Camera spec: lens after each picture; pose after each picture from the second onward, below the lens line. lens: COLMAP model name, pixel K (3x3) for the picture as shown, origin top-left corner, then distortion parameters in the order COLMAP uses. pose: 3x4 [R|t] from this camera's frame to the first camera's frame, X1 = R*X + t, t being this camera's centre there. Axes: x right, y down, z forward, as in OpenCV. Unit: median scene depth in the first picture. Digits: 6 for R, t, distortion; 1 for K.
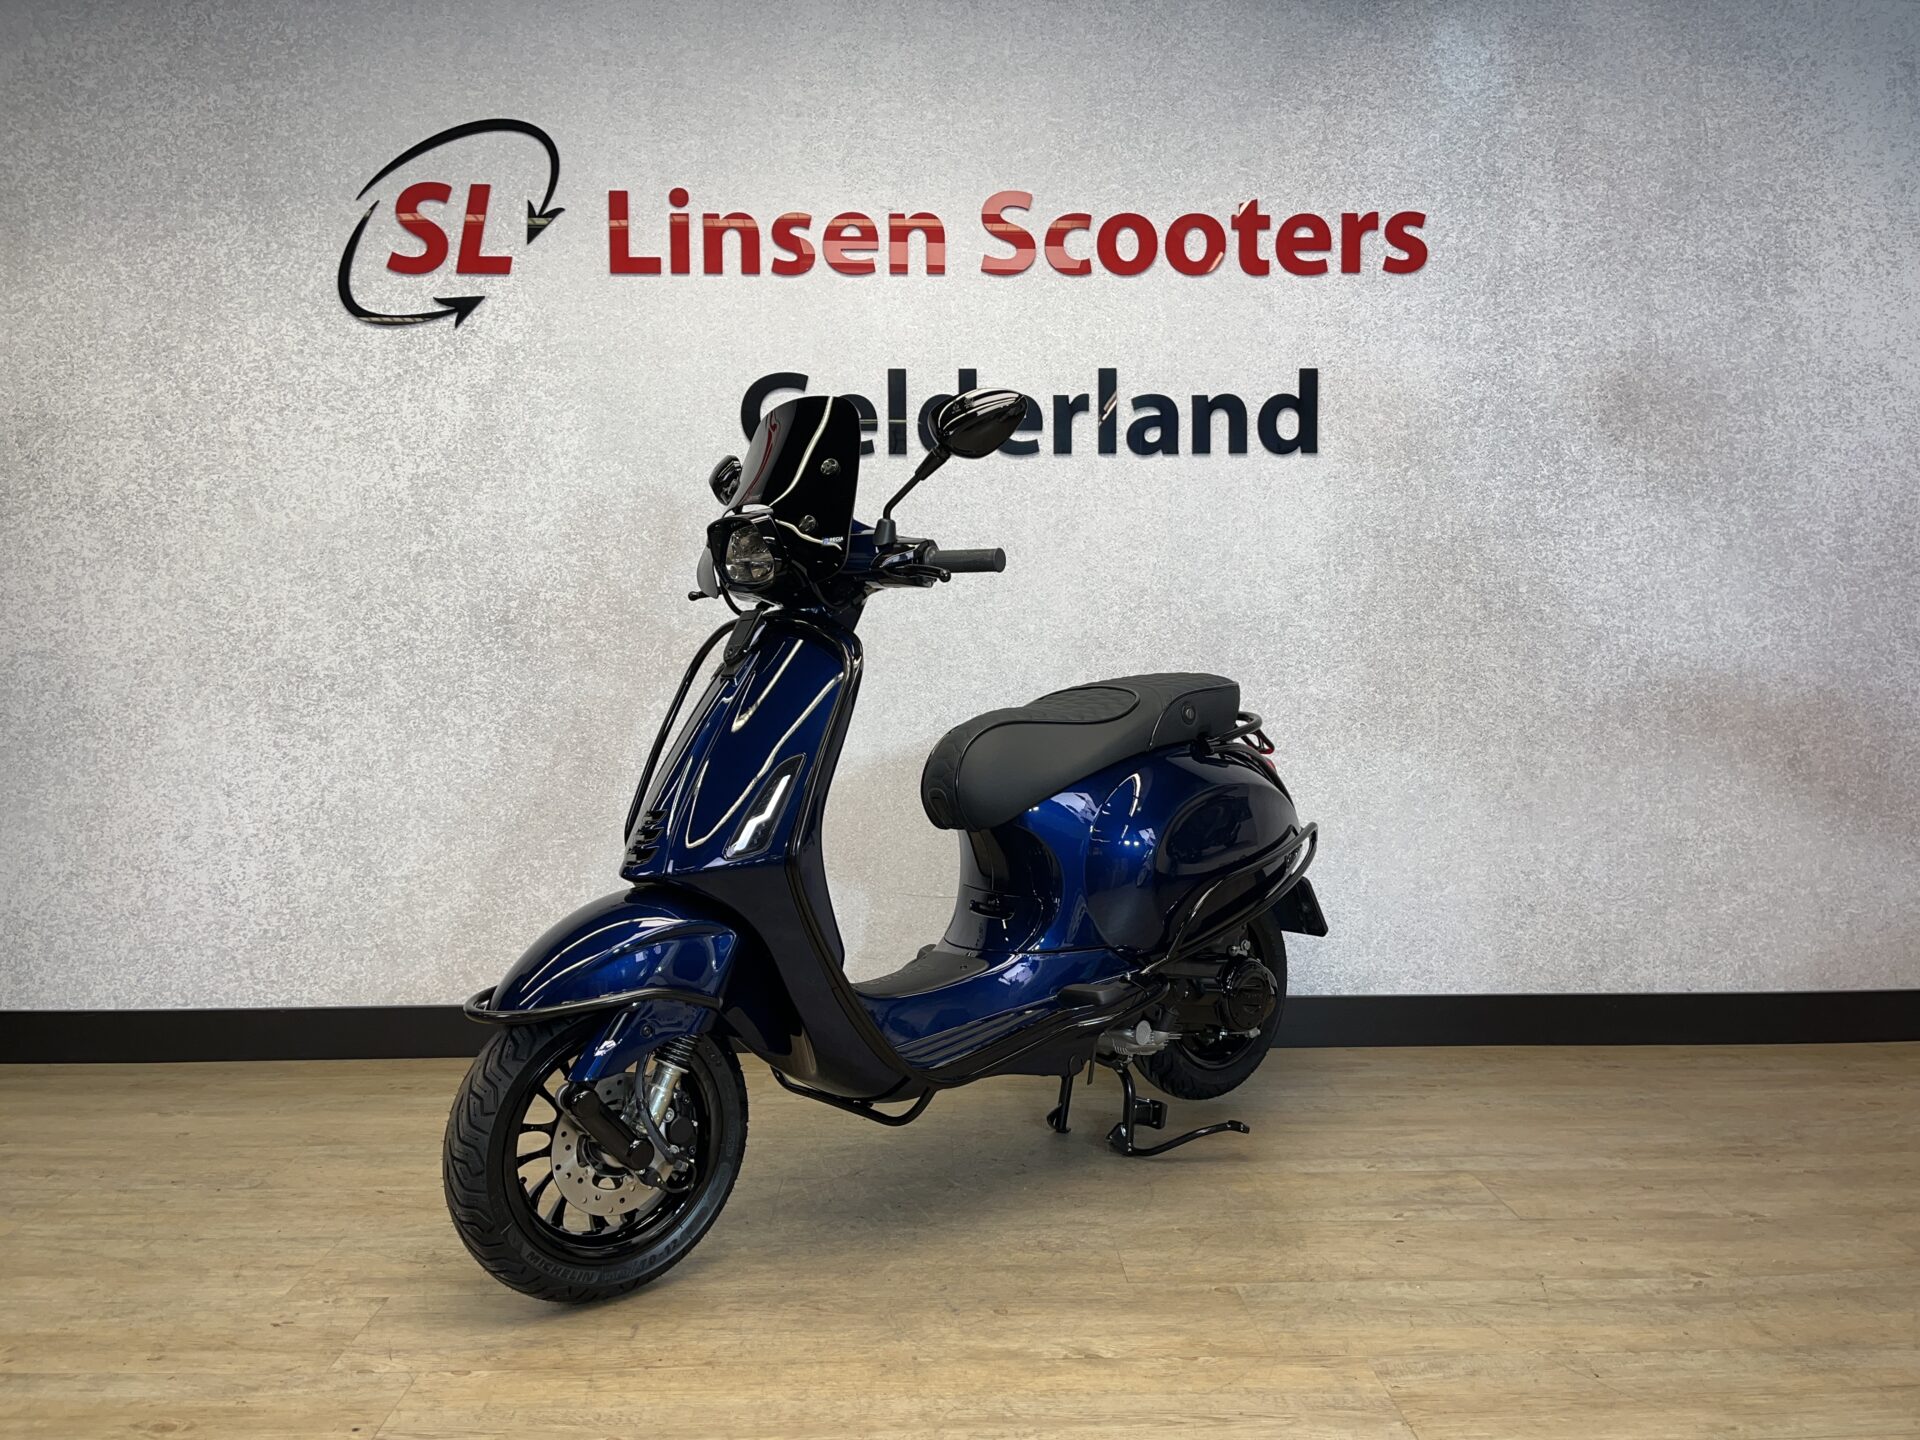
lens RADIAL K [[1576.6, 0, 956.5], [0, 1576.6, 720.3], [0, 0, 1]] dist [0.090705, -0.154074]
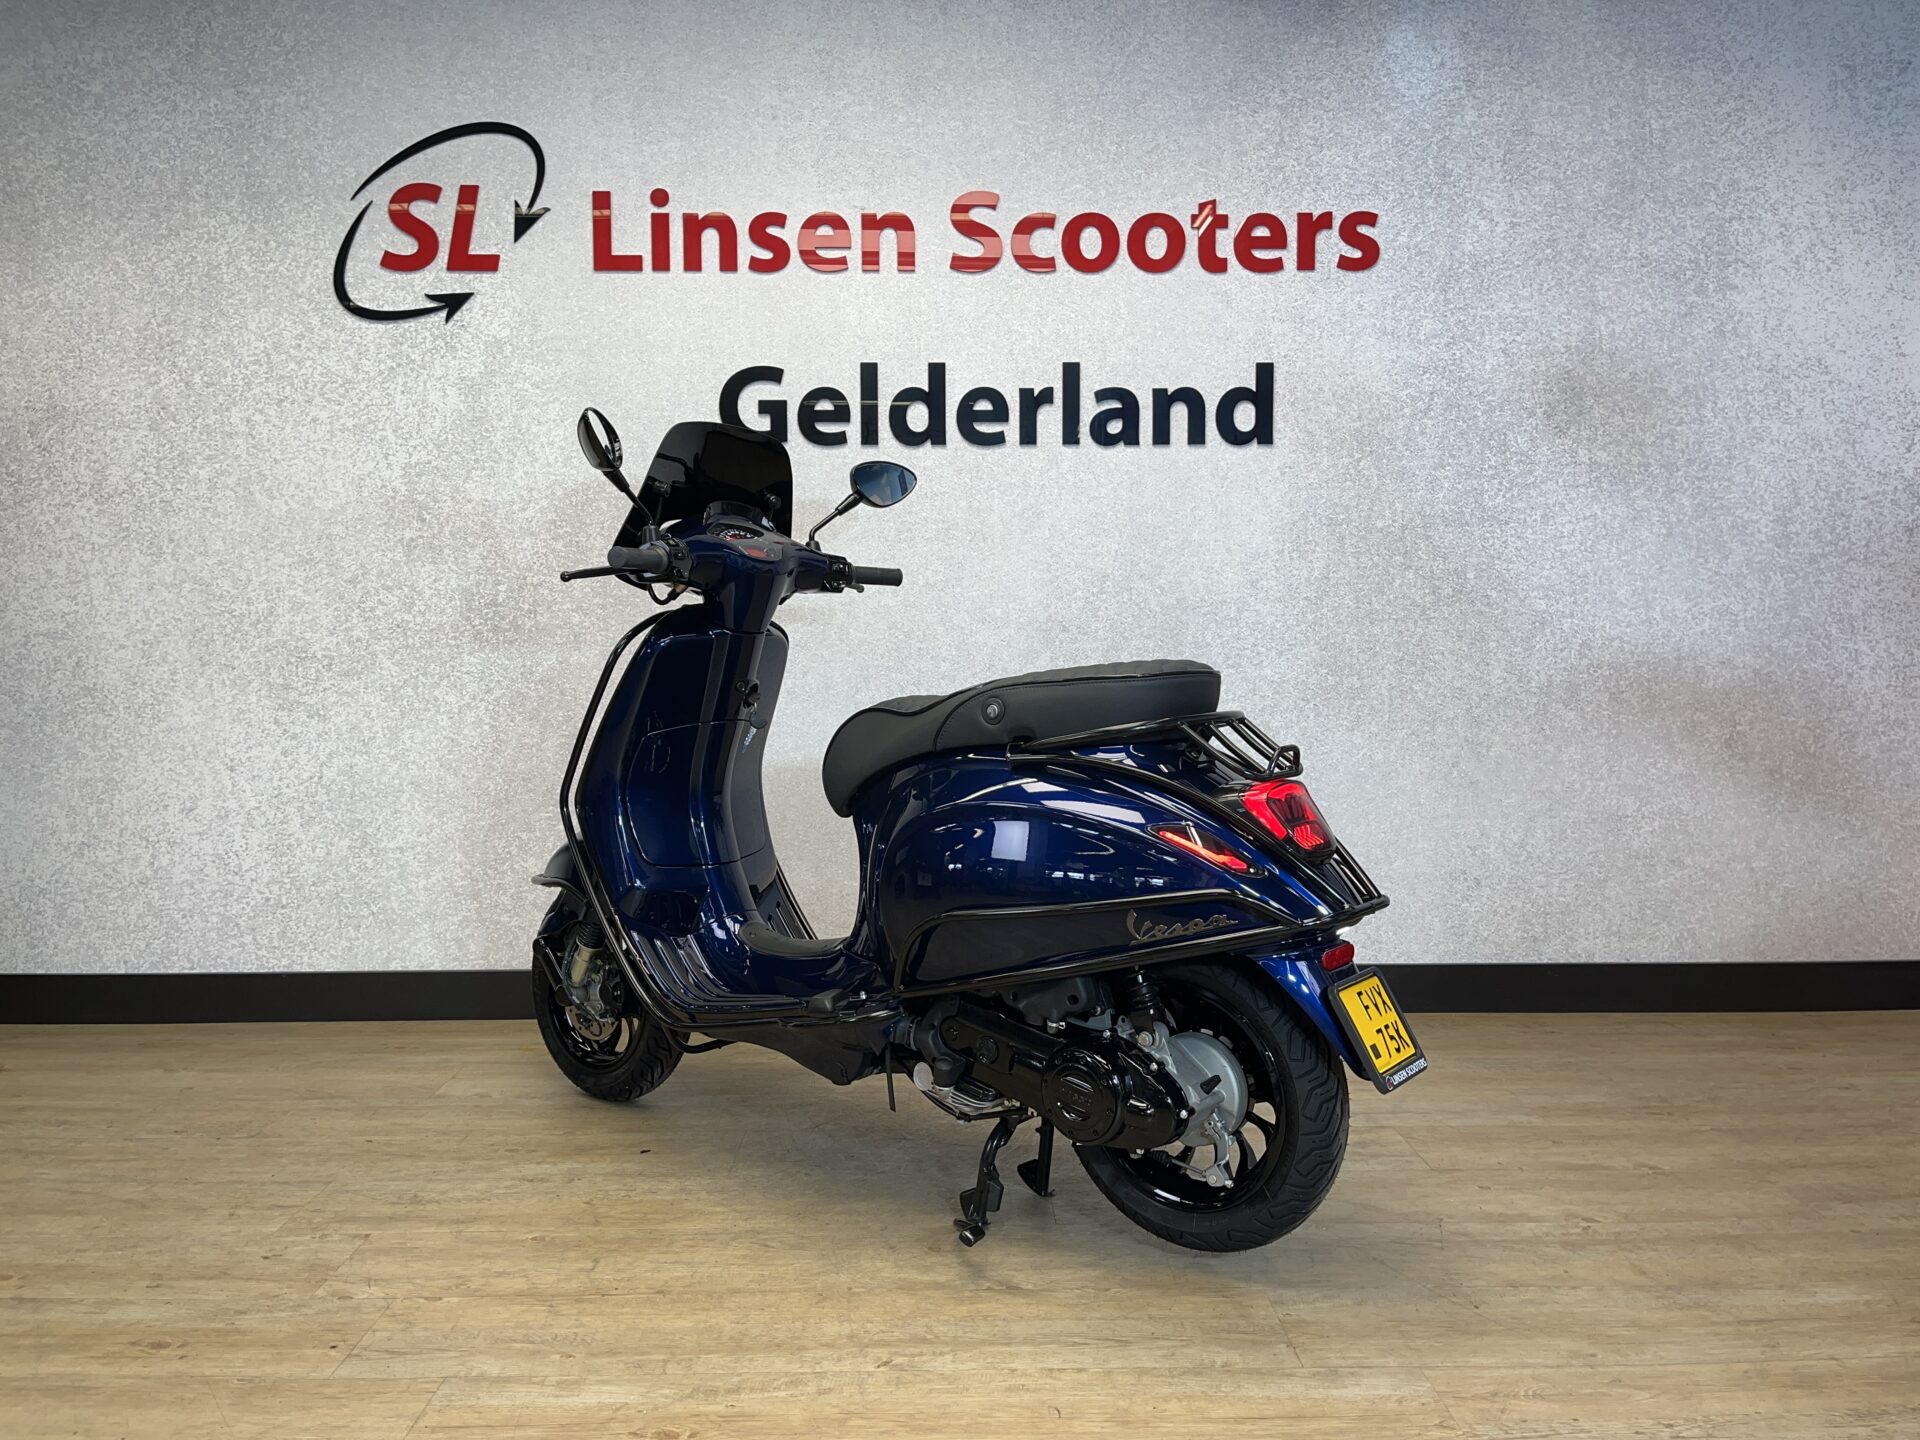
lens RADIAL K [[1576.3, 0, 960.0], [0, 1576.3, 720.0], [0, 0, 1]] dist [0.092020, -0.159076]
pose [[0.999961, 0.002465, -0.008488, 0.031643], [-0.002343, 0.999895, 0.014312, -0.001931], [0.008523, -0.014292, 0.999862, -0.044563]]
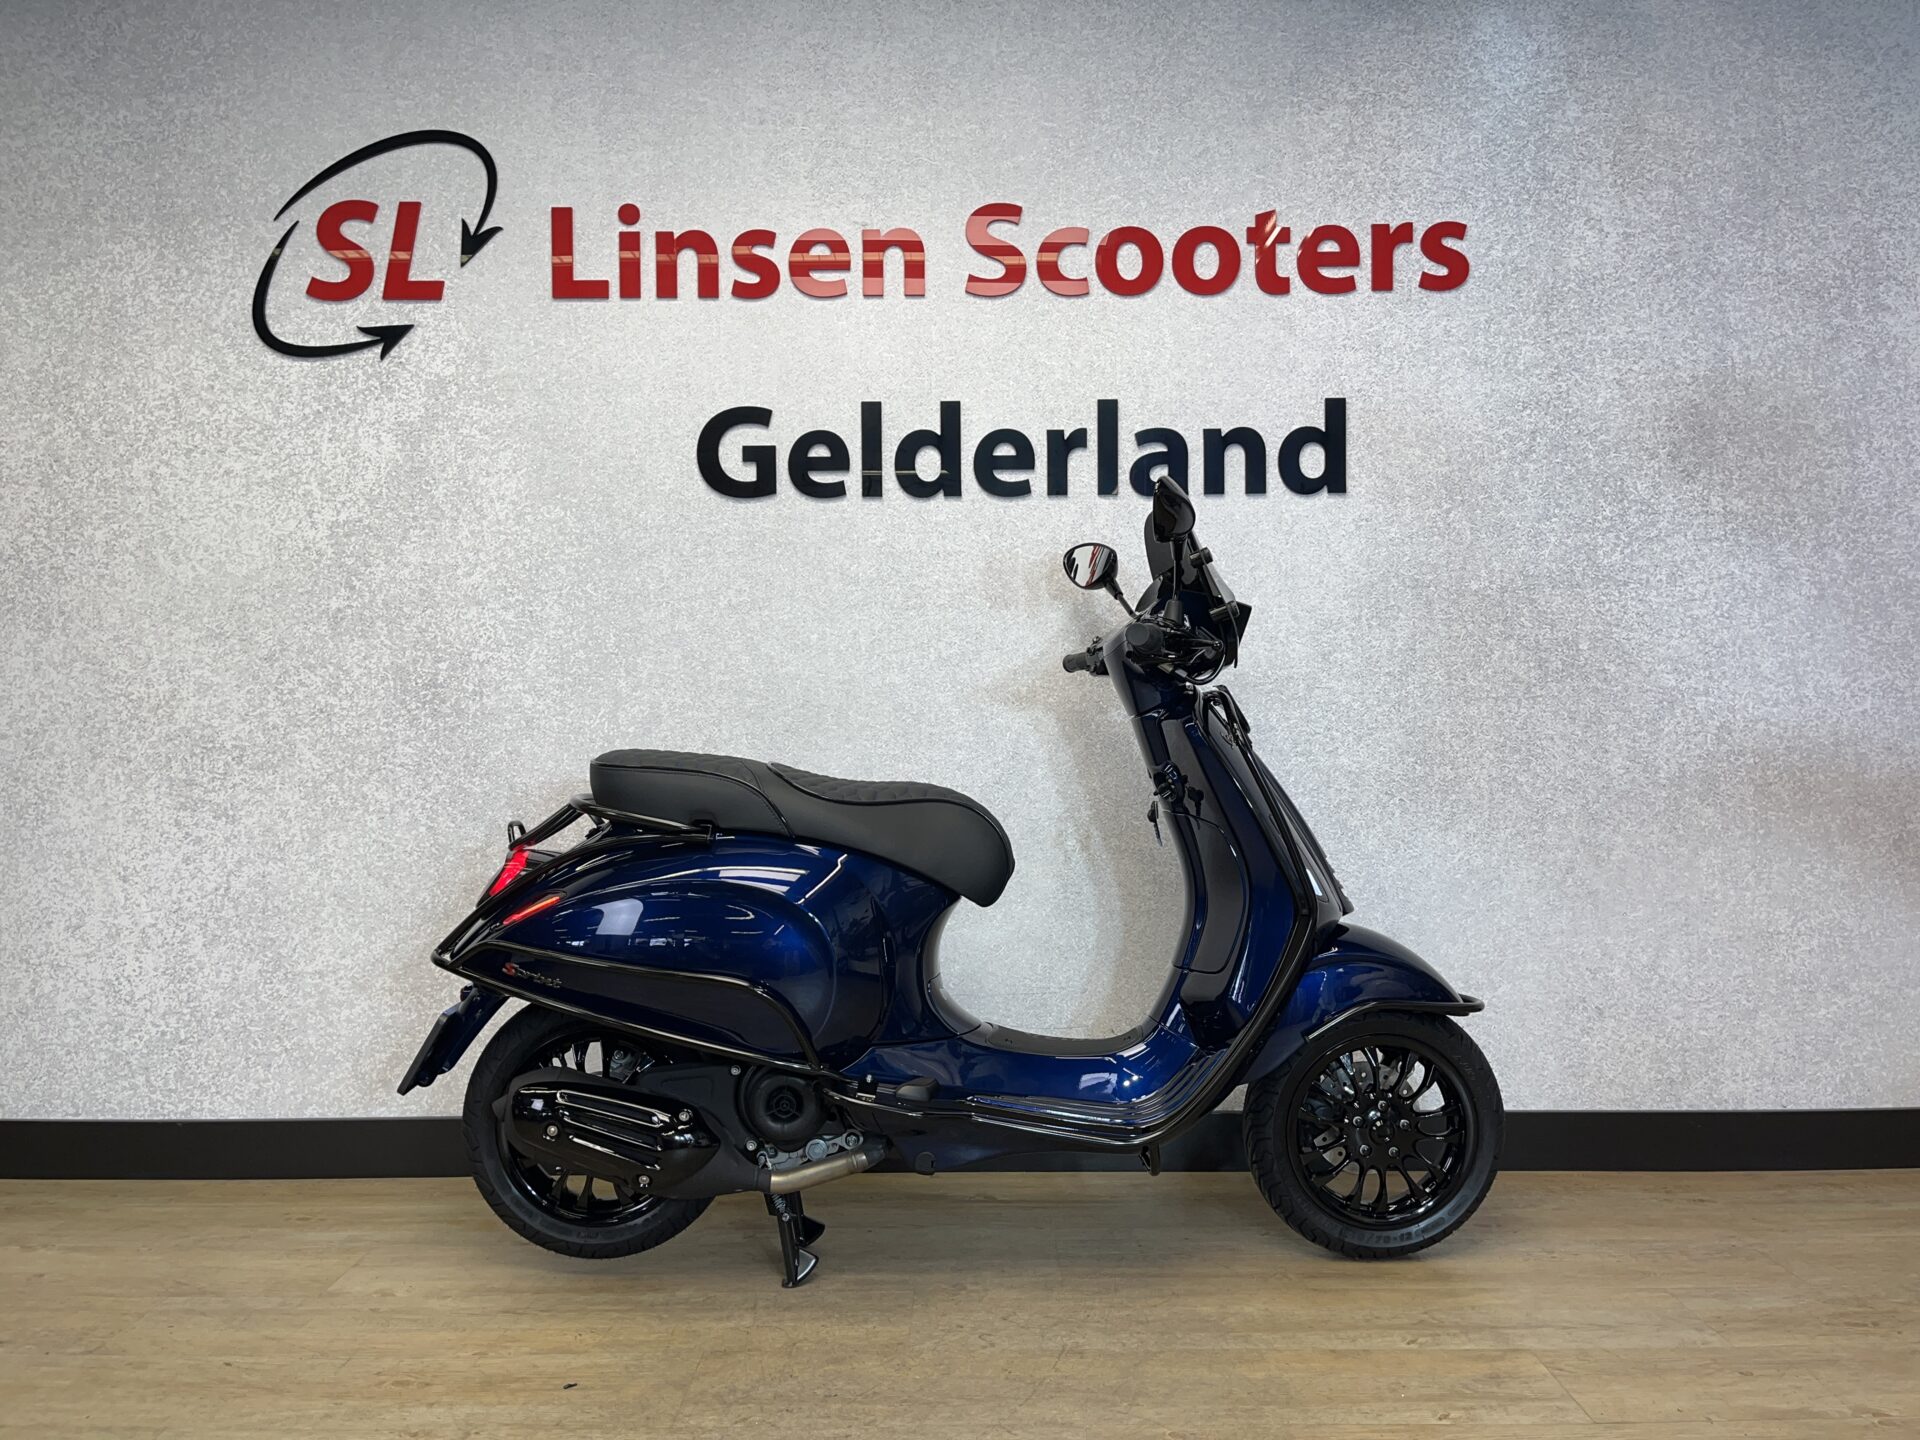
lens RADIAL K [[1576.3, 0, 960.0], [0, 1576.3, 720.0], [0, 0, 1]] dist [0.092020, -0.159076]
pose [[0.999575, -0.001657, -0.029110, 0.038049], [0.000667, 0.999422, -0.033983, -0.012067], [0.029150, 0.033950, 0.998998, 0.115689]]
